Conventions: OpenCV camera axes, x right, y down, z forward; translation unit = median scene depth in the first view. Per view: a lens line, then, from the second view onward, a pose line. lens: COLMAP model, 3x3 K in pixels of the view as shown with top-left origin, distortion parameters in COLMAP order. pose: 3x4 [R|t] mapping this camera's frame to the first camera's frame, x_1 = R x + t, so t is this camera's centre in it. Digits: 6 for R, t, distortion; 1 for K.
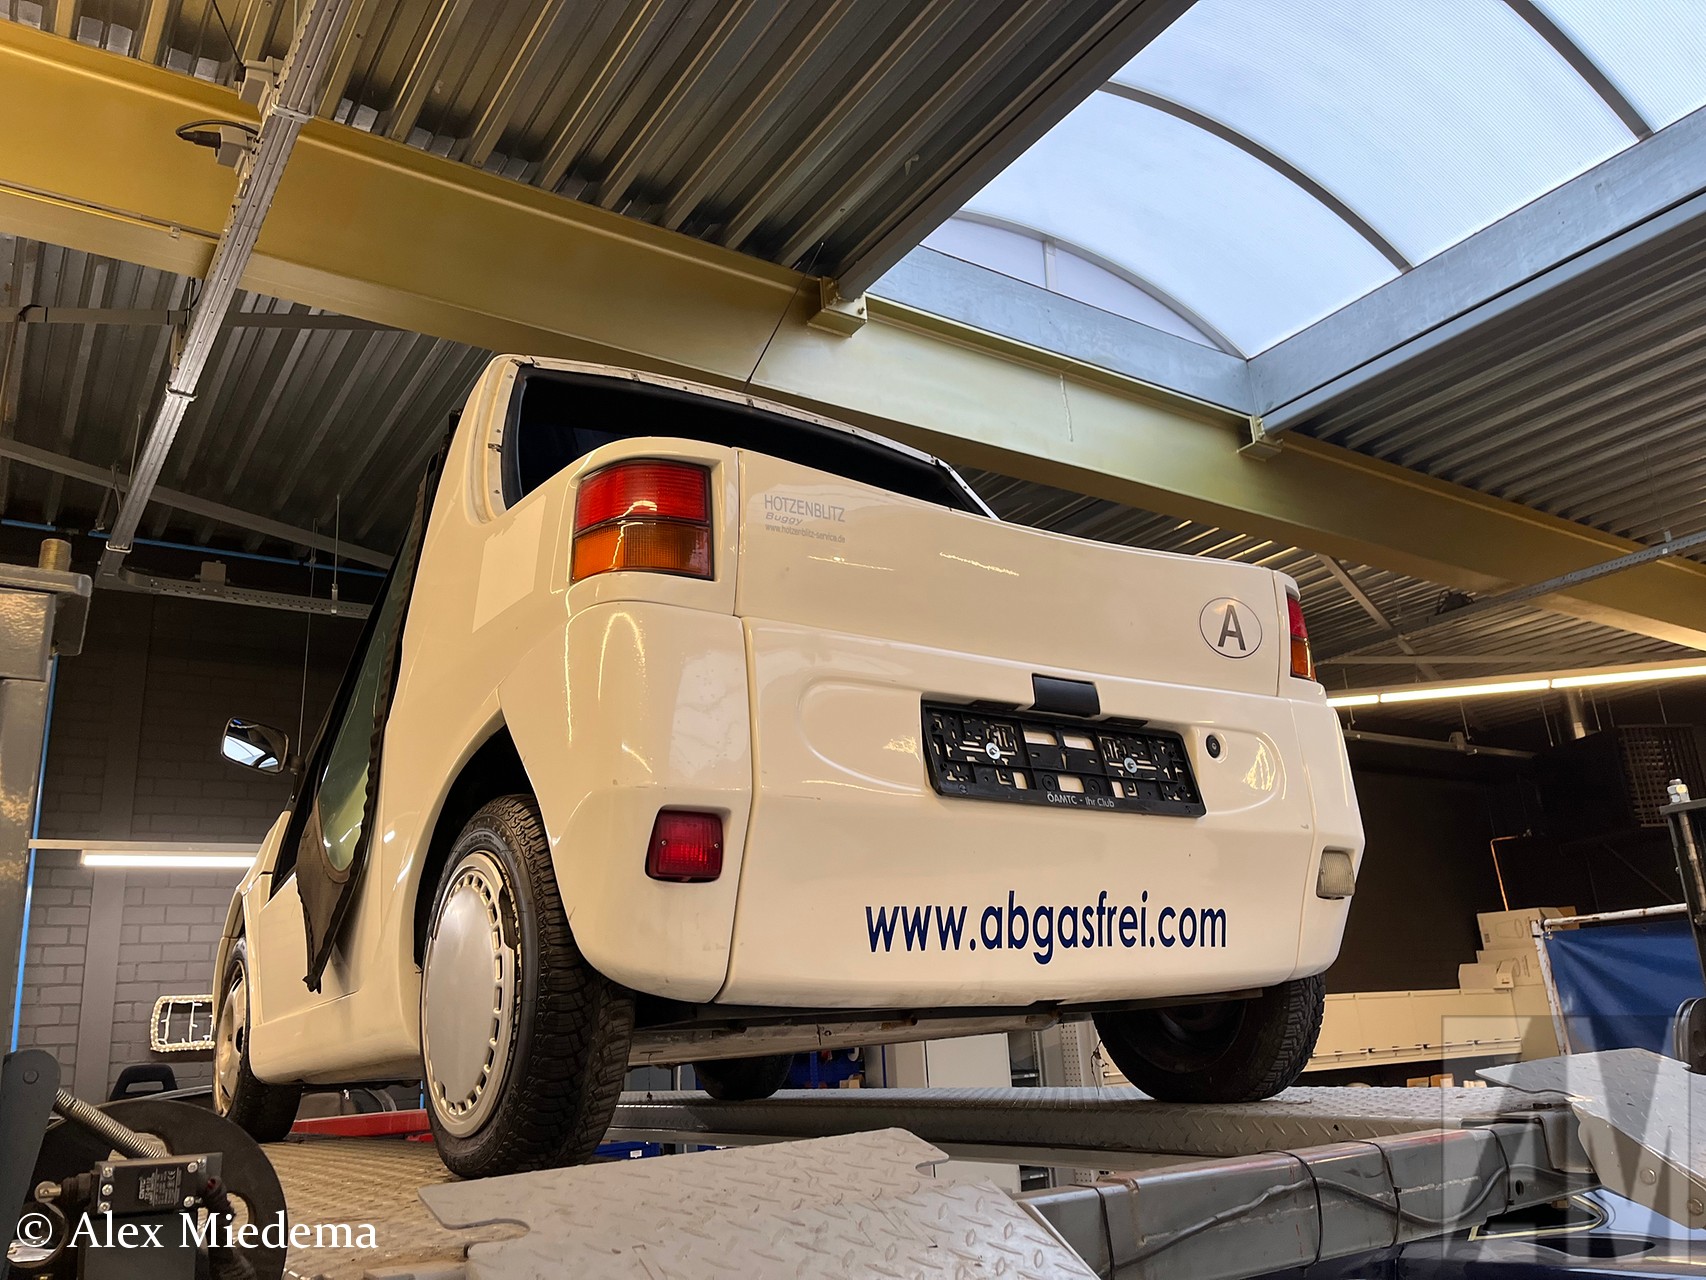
lens RADIAL K [[1308.3, 0, 853.0], [0, 1308.3, 640.0], [0, 0, 1]] dist [0.011480, 0.005697]
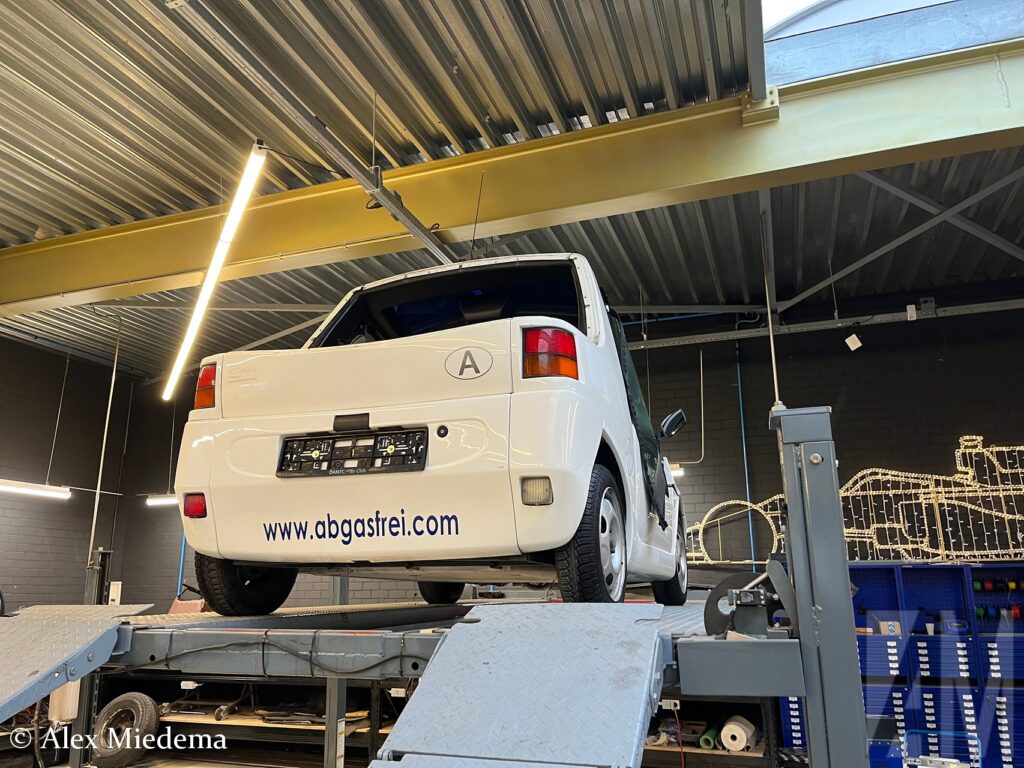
lens RADIAL K [[785.3, 0, 512.0], [0, 785.3, 384.0], [0, 0, 1]] dist [0.011480, 0.005697]
pose [[0.609651, -0.147205, -0.778882, 1.358875], [0.212058, 0.977079, -0.018681, 0.061152], [0.763778, -0.153779, 0.626893, 0.399451]]
